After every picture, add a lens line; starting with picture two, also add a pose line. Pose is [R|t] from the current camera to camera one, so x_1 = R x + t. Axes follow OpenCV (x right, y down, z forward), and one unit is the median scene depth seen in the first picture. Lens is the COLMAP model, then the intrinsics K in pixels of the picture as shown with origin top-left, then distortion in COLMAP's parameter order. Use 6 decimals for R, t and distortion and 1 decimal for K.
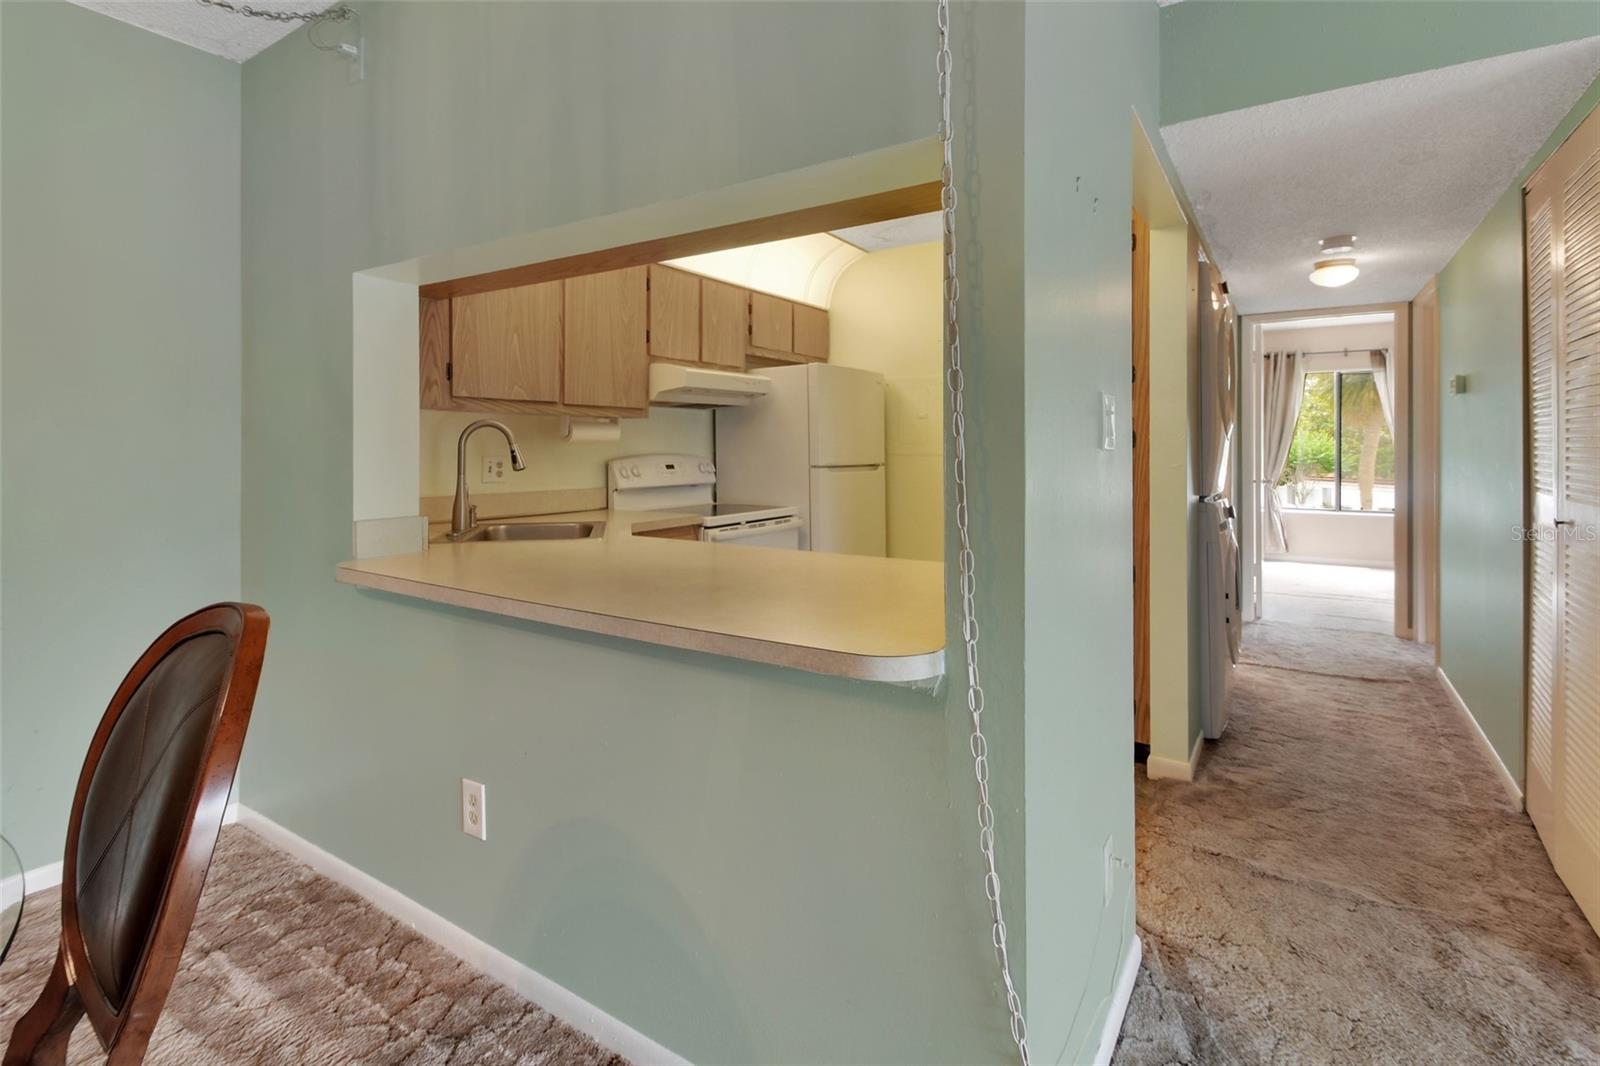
lens RADIAL K [[751.2, 0, 777.4], [0, 751.2, 451.6], [0, 0, 1]] dist [0.014079, -0.007807]
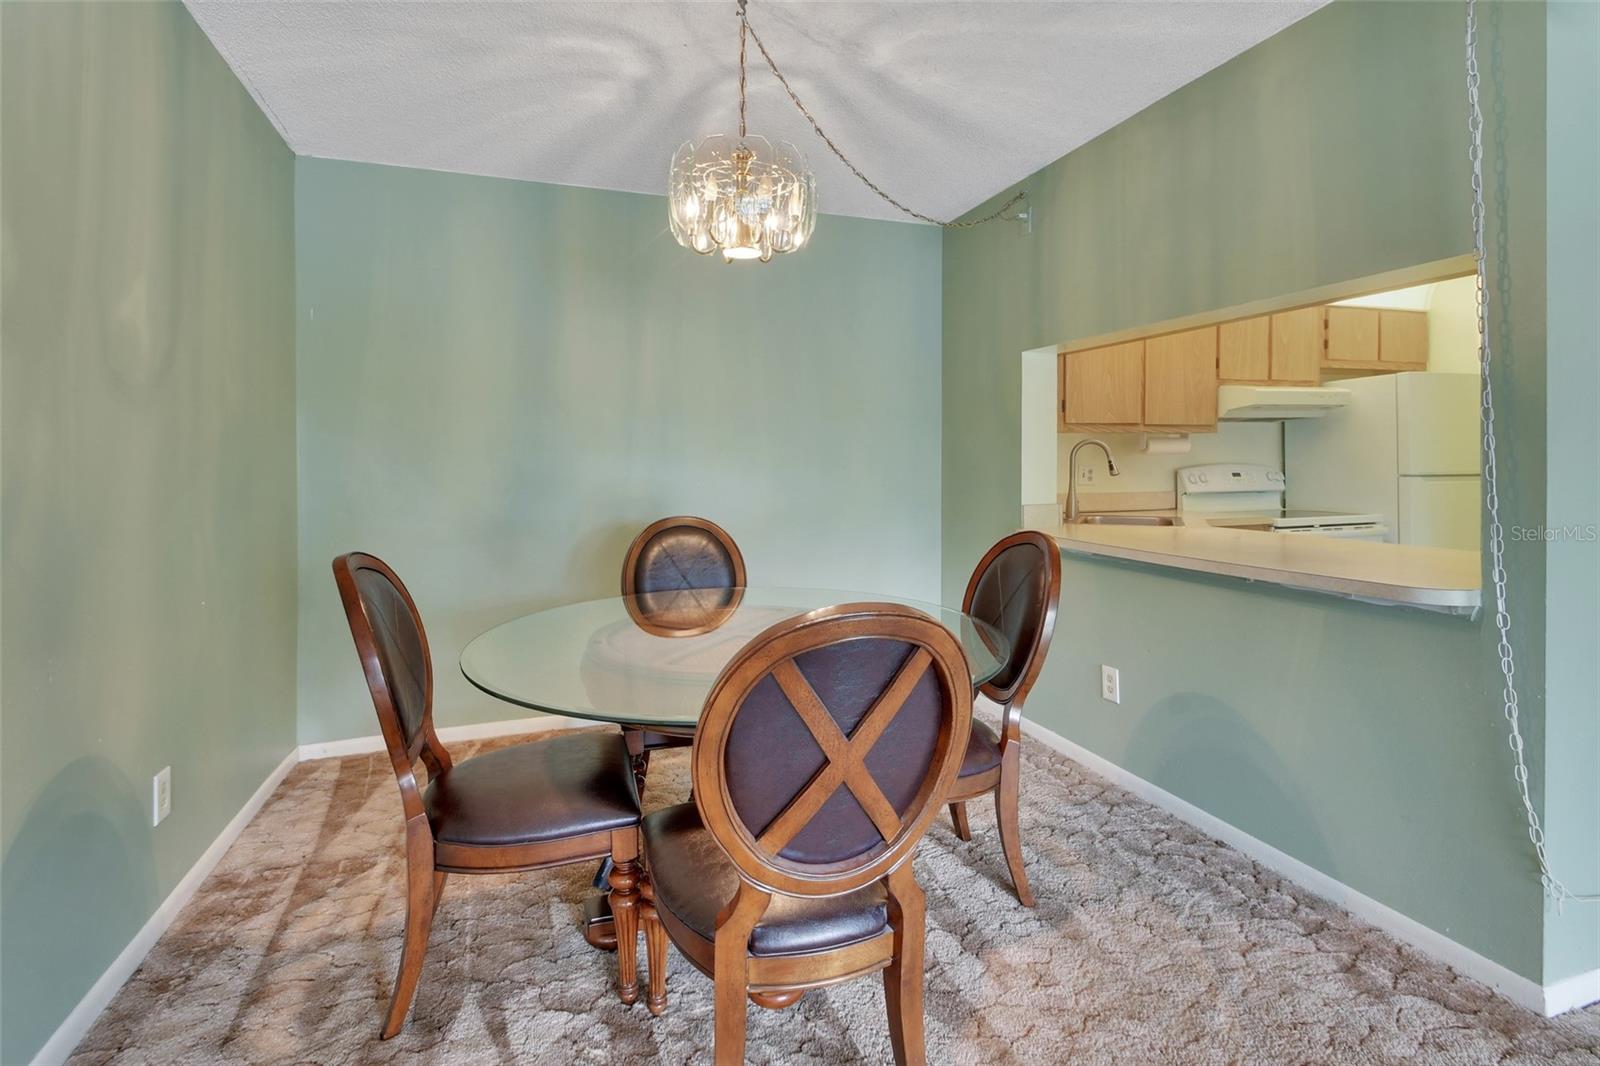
lens RADIAL K [[751.2, 0, 783.7], [0, 751.2, 471.5], [0, 0, 1]] dist [0.014079, -0.007807]
pose [[0.790460, 0.004083, -0.612500, 0.016880], [0.003397, 0.999933, 0.011050, 0.000723], [0.612504, -0.010815, 0.790394, -0.411419]]
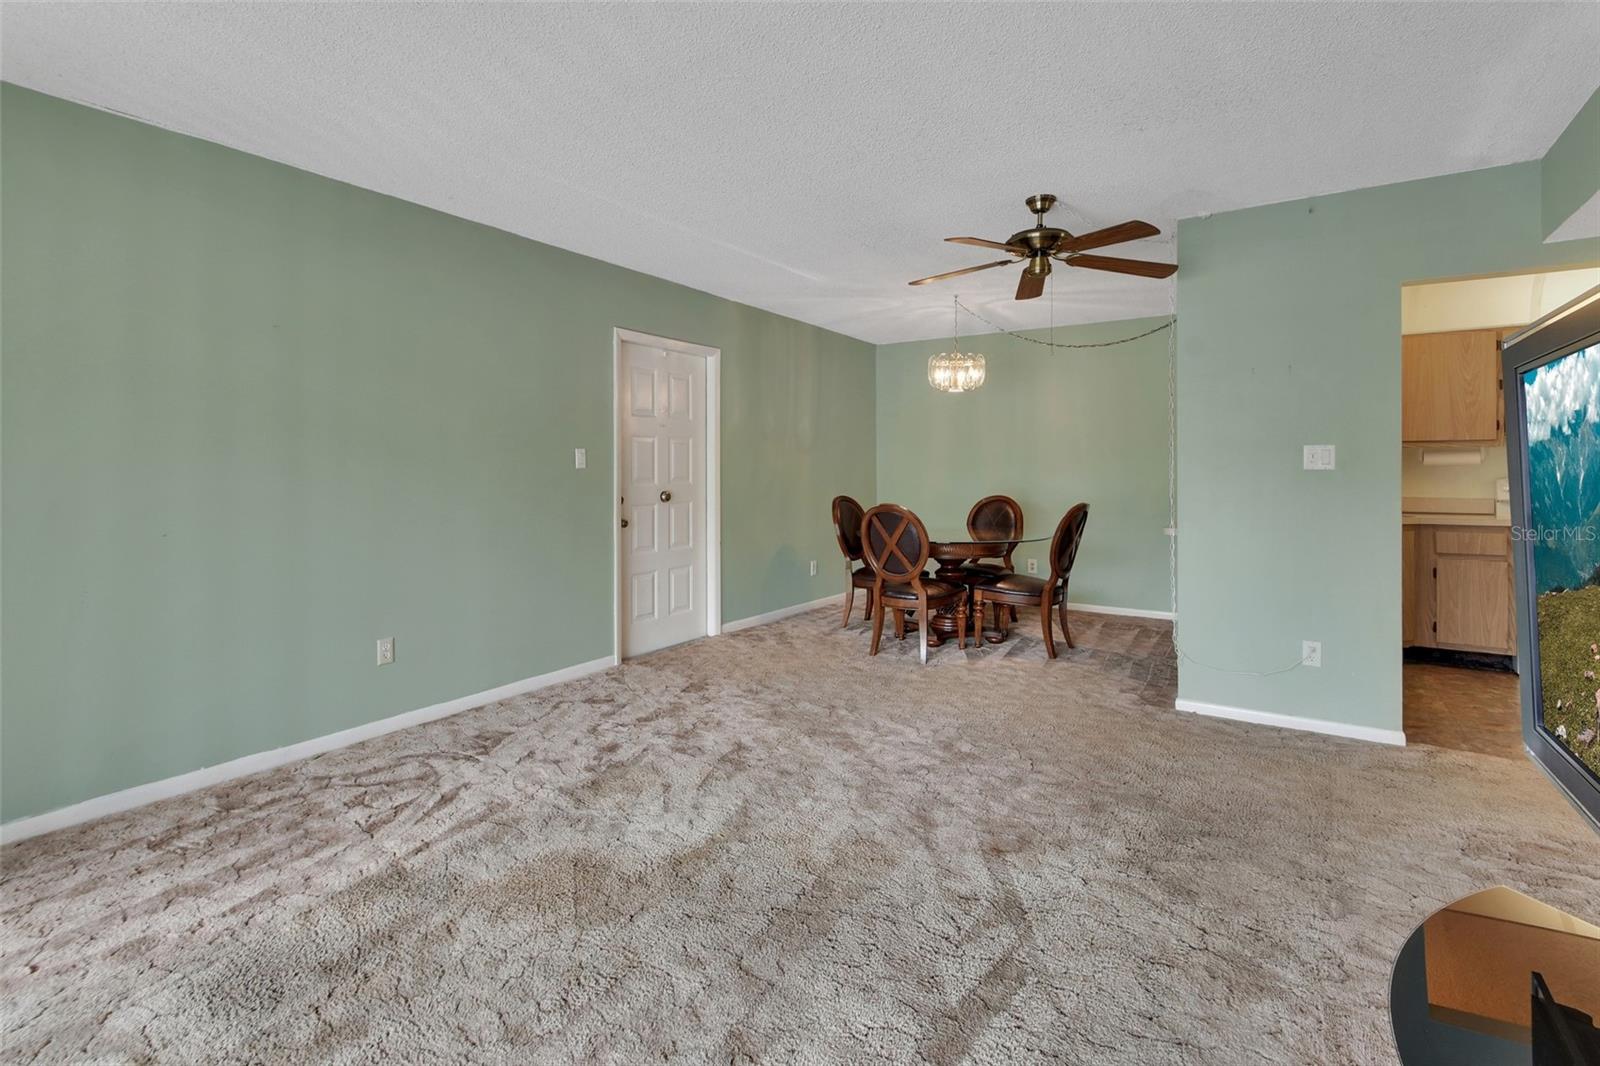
lens RADIAL K [[751.2, 0, 788.5], [0, 751.2, 482.1], [0, 0, 1]] dist [0.014079, -0.007807]
pose [[0.008732, 0.012100, -0.999889, 1.369793], [-0.005283, 0.999913, 0.012055, 0.009952], [0.999948, 0.005177, 0.008795, -0.308927]]
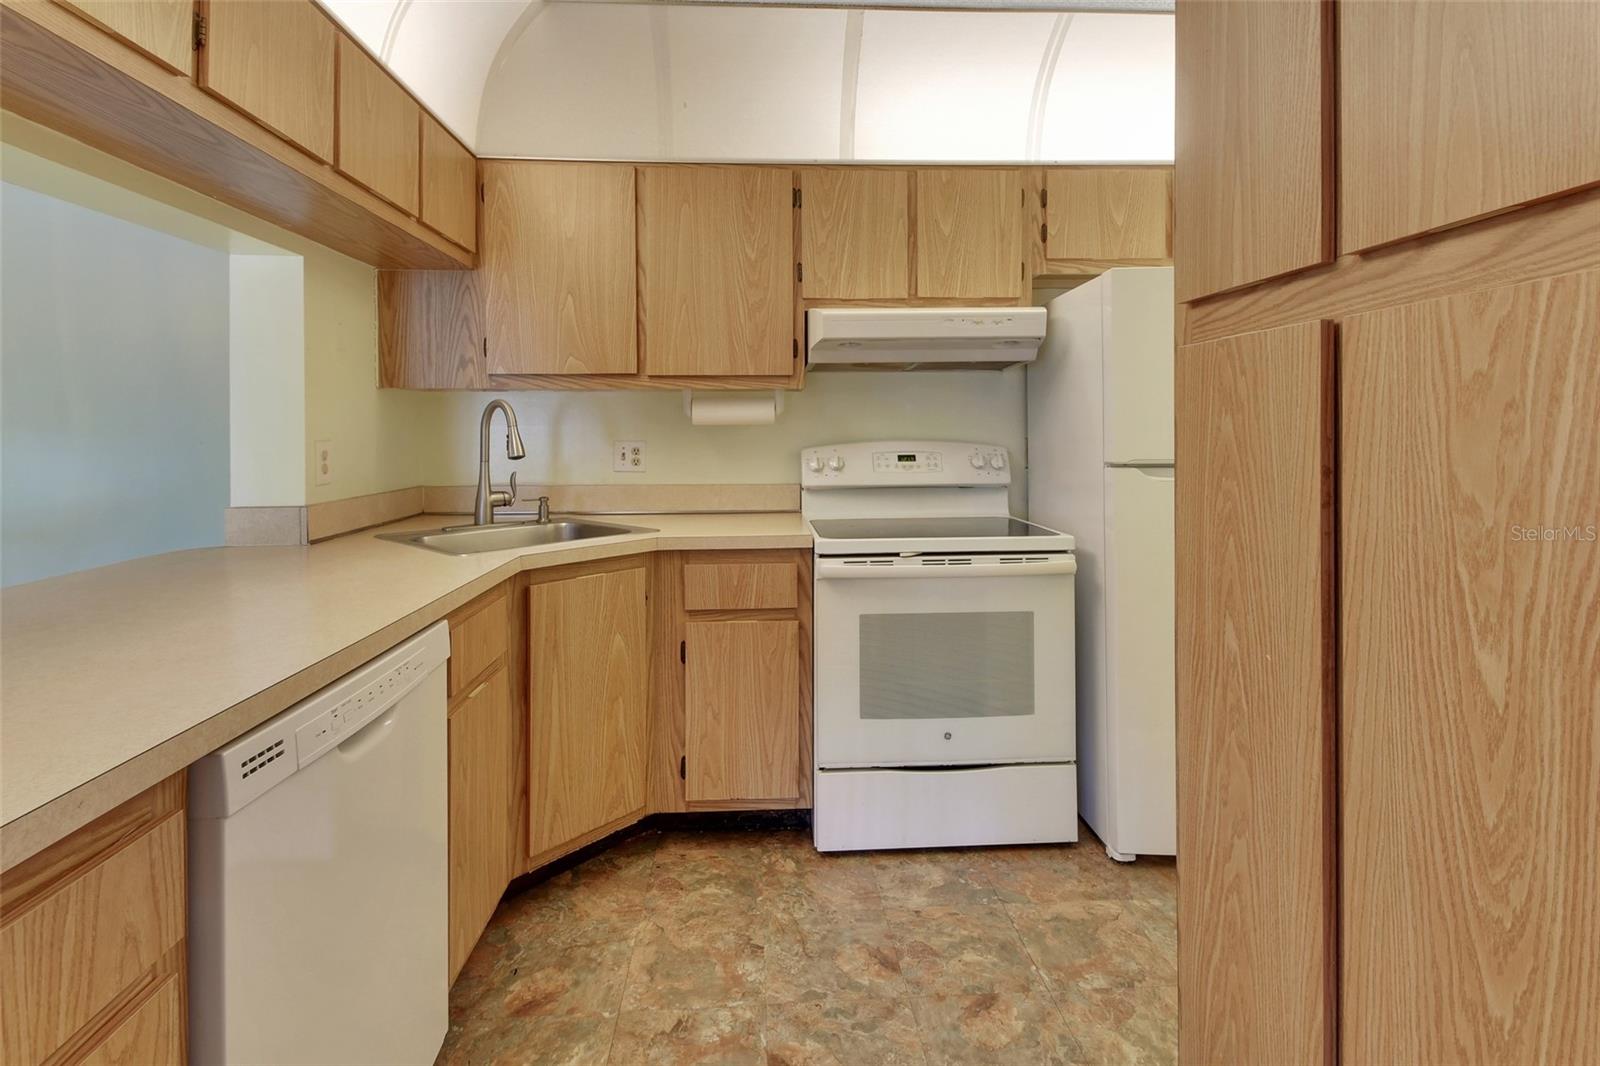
lens RADIAL K [[751.2, 0, 818.9], [0, 751.2, 439.7], [0, 0, 1]] dist [0.014079, -0.007807]
pose [[0.603545, 0.006540, -0.797302, 0.481211], [-0.000934, 0.999971, 0.007495, -0.002296], [0.797328, -0.003779, 0.603534, 0.706491]]
